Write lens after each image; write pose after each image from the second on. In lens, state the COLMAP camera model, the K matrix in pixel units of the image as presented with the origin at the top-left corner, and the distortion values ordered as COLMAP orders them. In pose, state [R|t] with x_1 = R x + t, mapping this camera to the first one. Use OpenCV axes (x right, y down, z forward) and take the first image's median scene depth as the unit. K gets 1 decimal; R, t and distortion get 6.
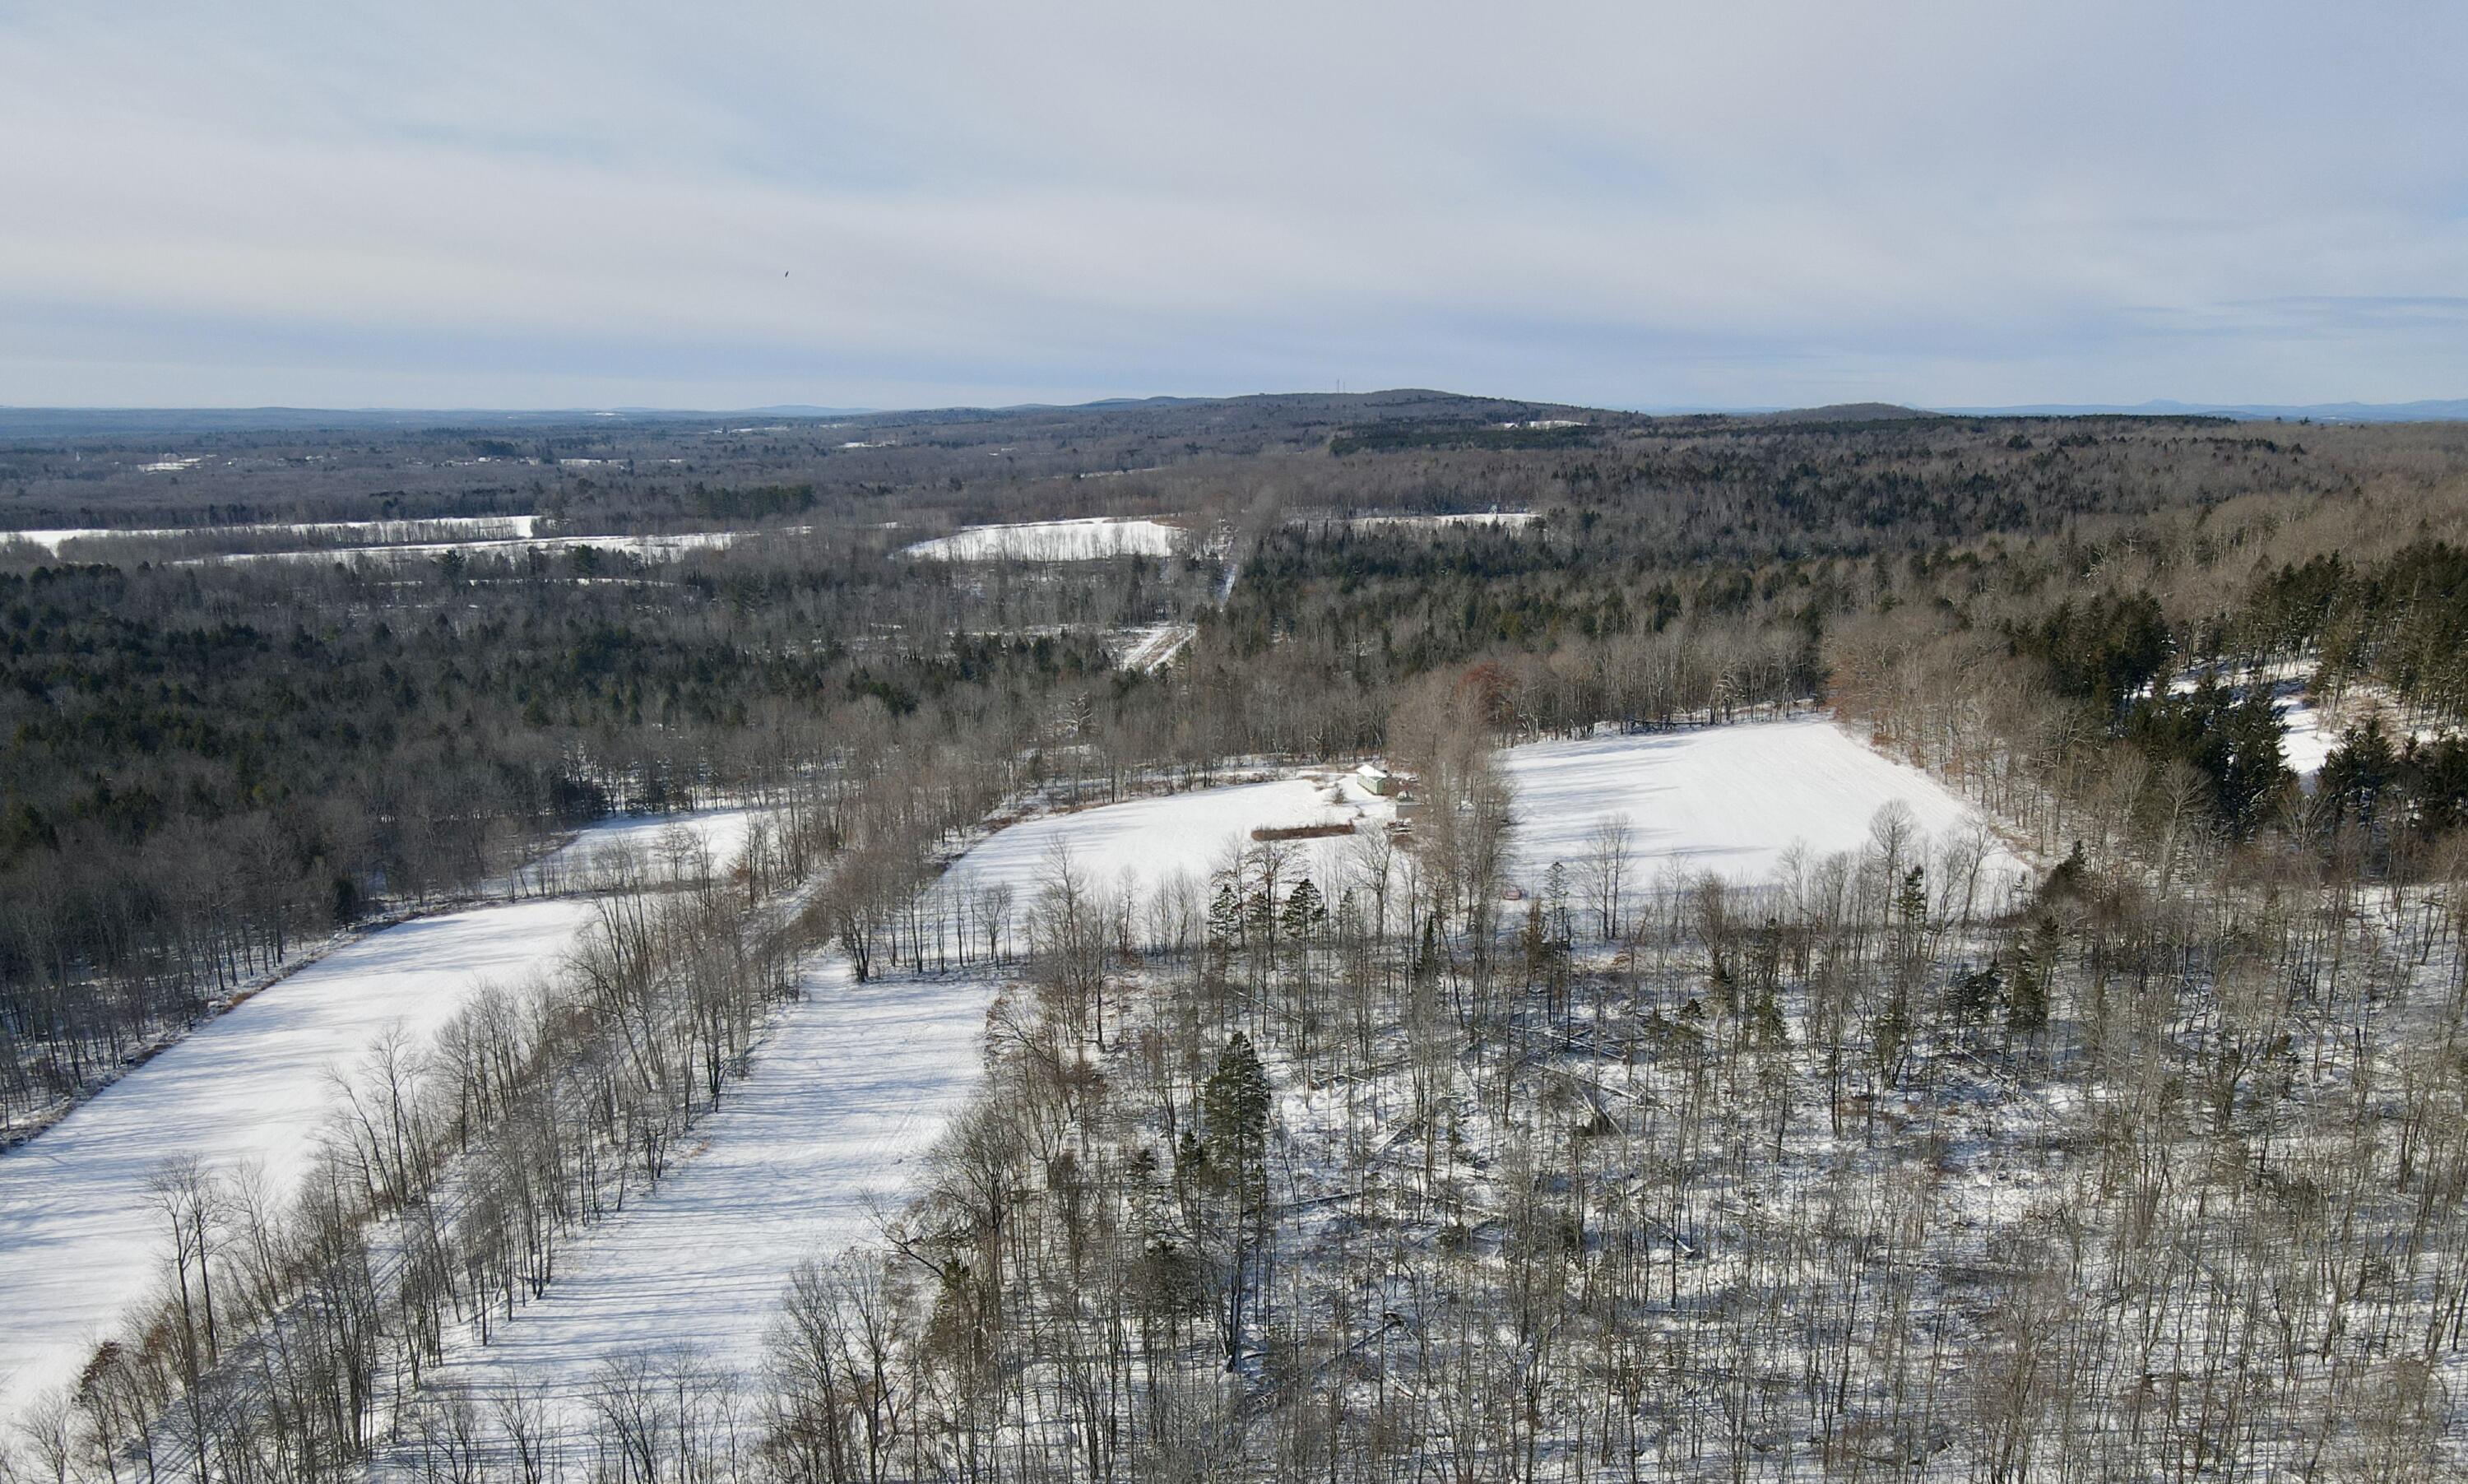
lens RADIAL K [[2276.2, 0, 1234.0], [0, 2276.2, 742.0], [0, 0, 1]] dist [0.083288, 0.004848]
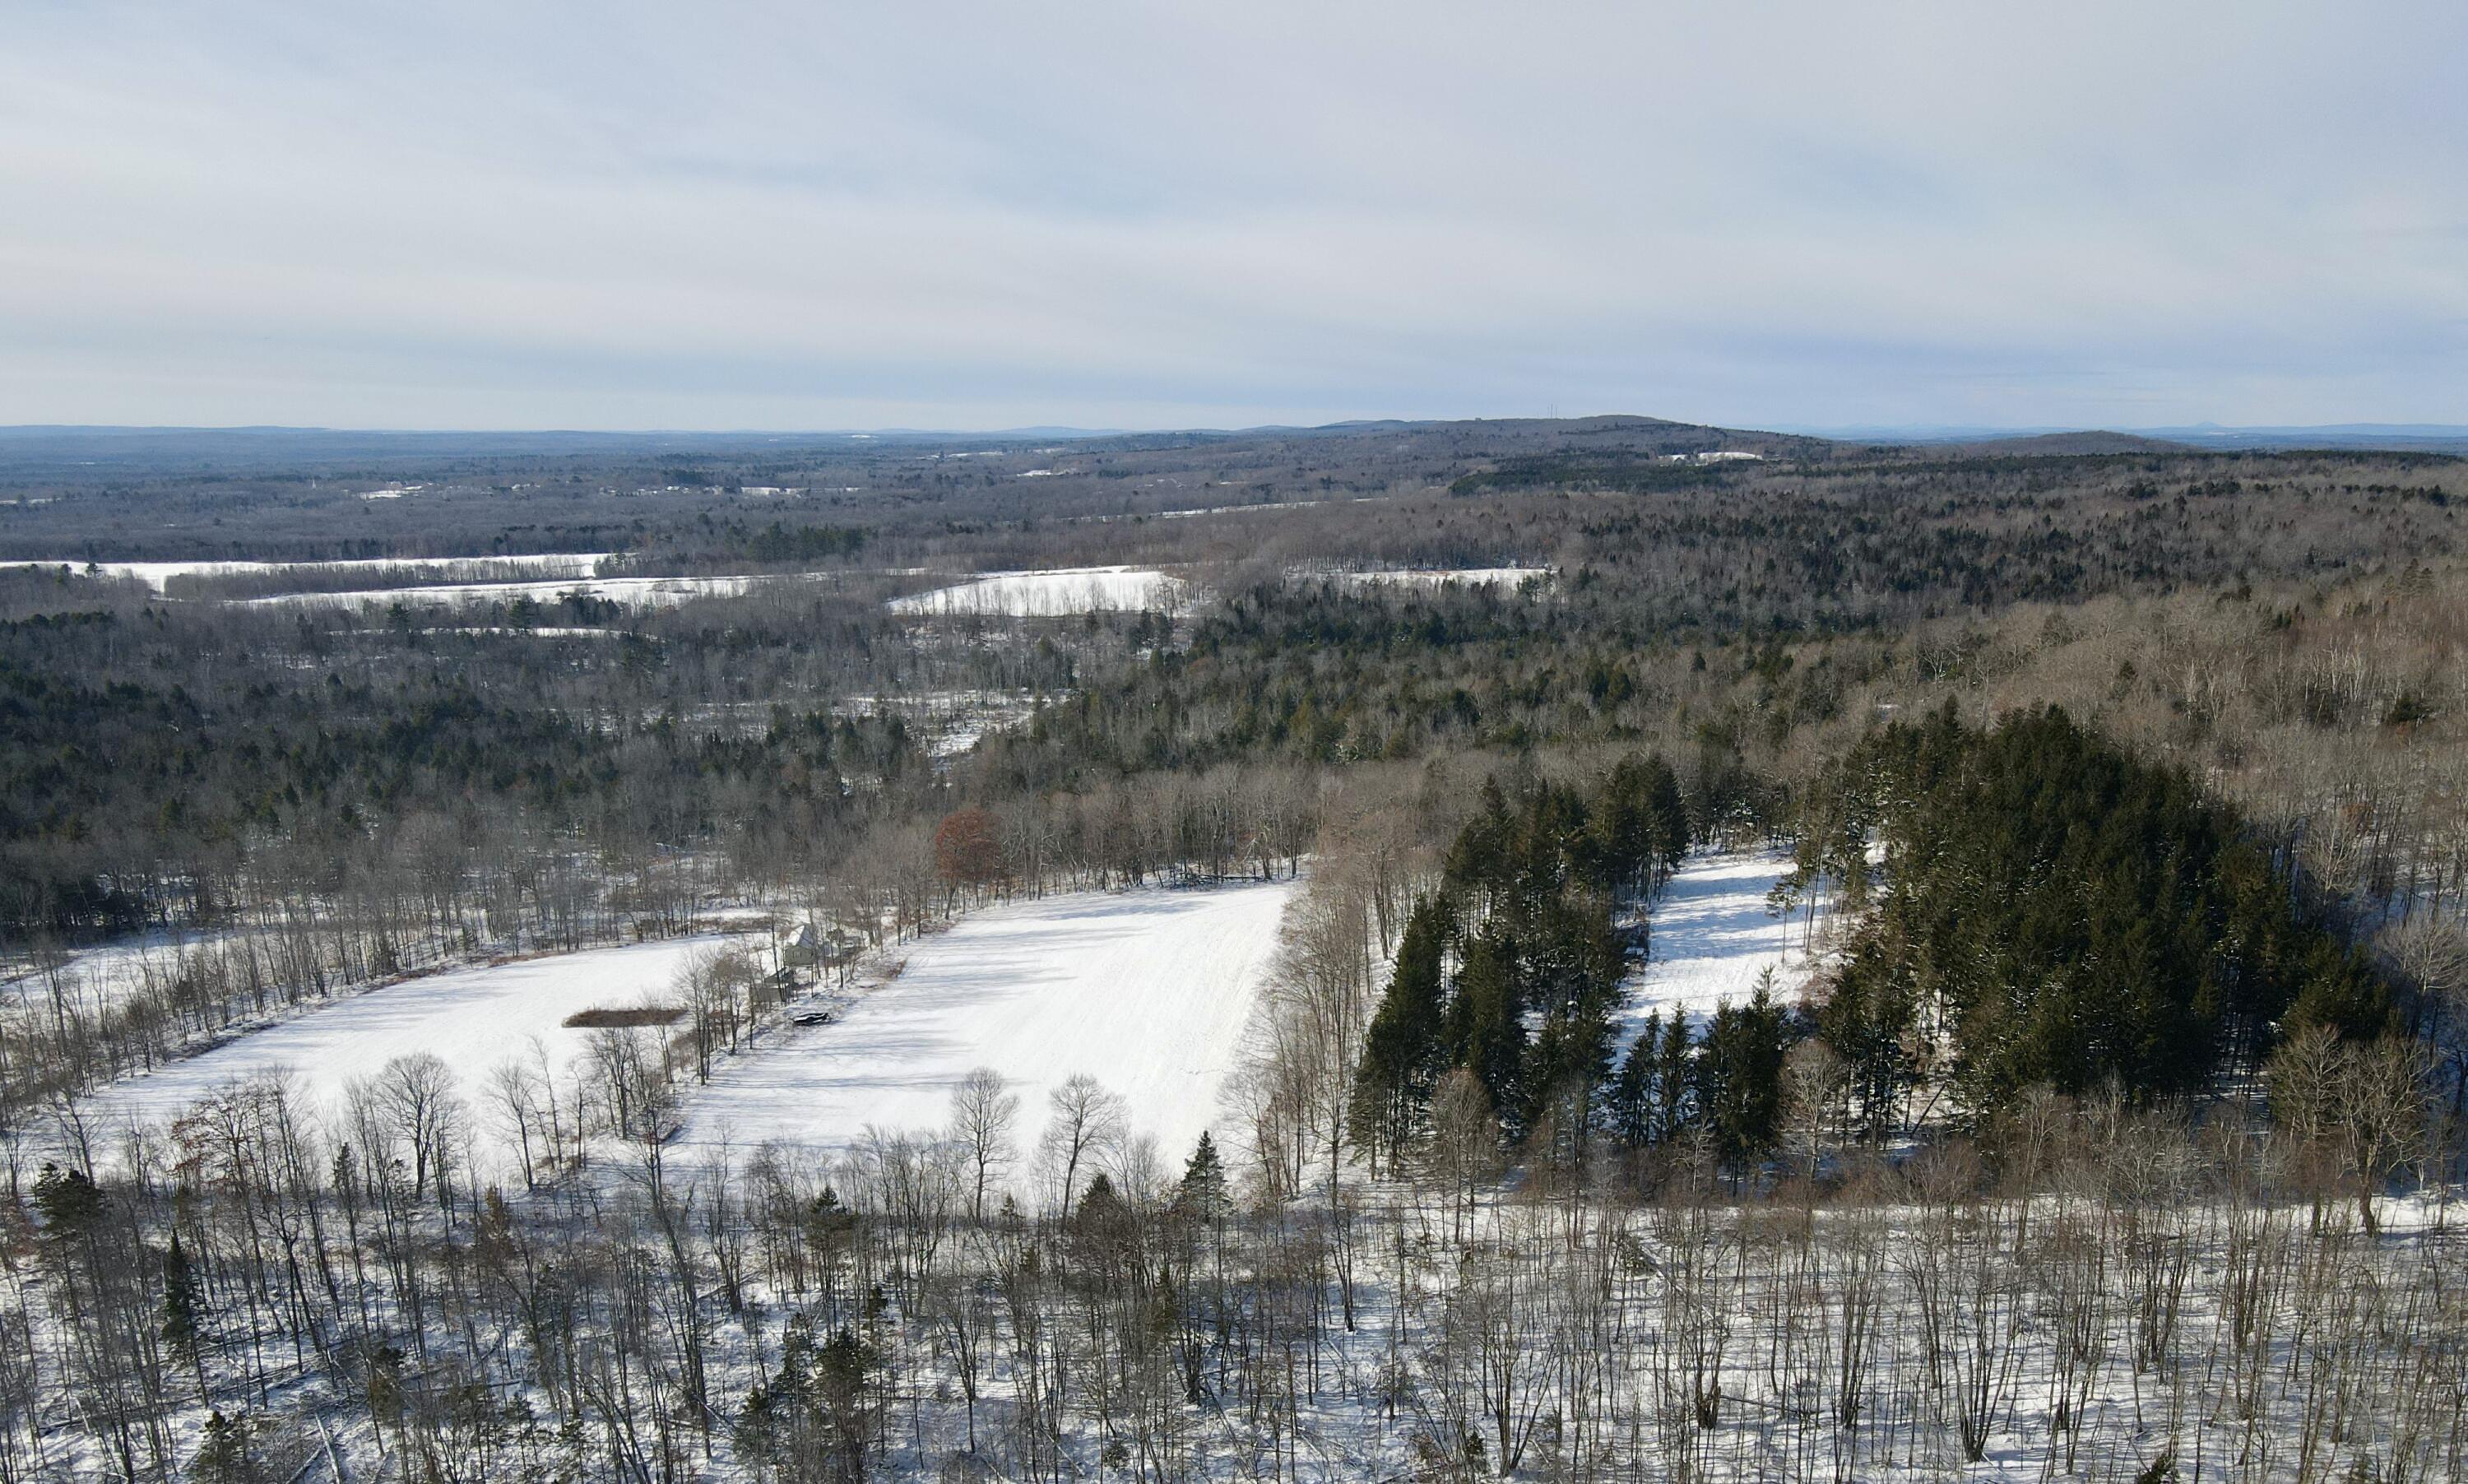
lens RADIAL K [[2276.2, 0, 1234.0], [0, 2276.2, 742.0], [0, 0, 1]] dist [0.083288, 0.004848]
pose [[0.989819, 0.020016, -0.140918, 0.106935], [-0.020873, 0.999772, -0.004607, -0.018634], [0.140793, 0.007501, 0.990011, 0.054955]]
